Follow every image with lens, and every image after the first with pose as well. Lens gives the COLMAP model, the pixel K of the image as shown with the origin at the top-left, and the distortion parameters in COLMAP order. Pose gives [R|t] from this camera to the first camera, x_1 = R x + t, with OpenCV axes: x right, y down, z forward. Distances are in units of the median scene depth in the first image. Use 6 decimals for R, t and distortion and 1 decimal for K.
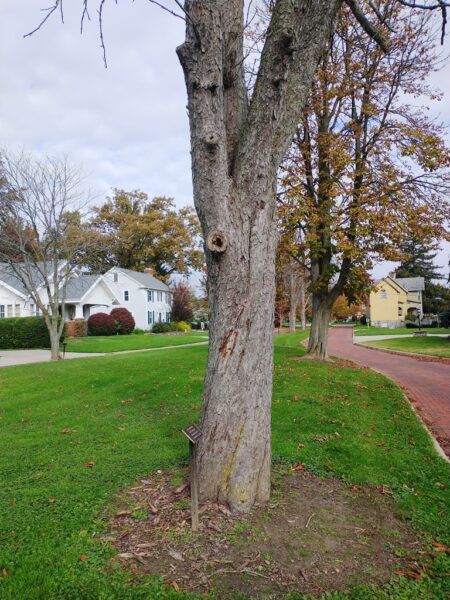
lens RADIAL K [[487.5, 0, 225.0], [0, 487.5, 300.0], [0, 0, 1]] dist [-0.048433, -0.001777]
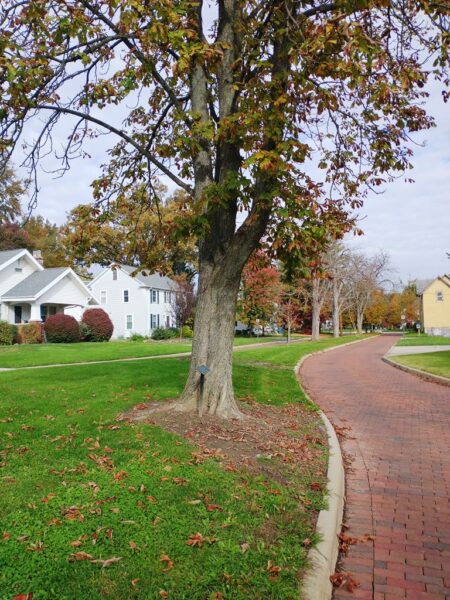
lens RADIAL K [[487.5, 0, 225.0], [0, 487.5, 300.0], [0, 0, 1]] dist [-0.048433, -0.001777]
pose [[0.993419, 0.000045, -0.114535, 0.074307], [-0.001628, 0.999905, -0.013724, 0.010279], [0.114524, 0.013820, 0.993324, 0.174405]]
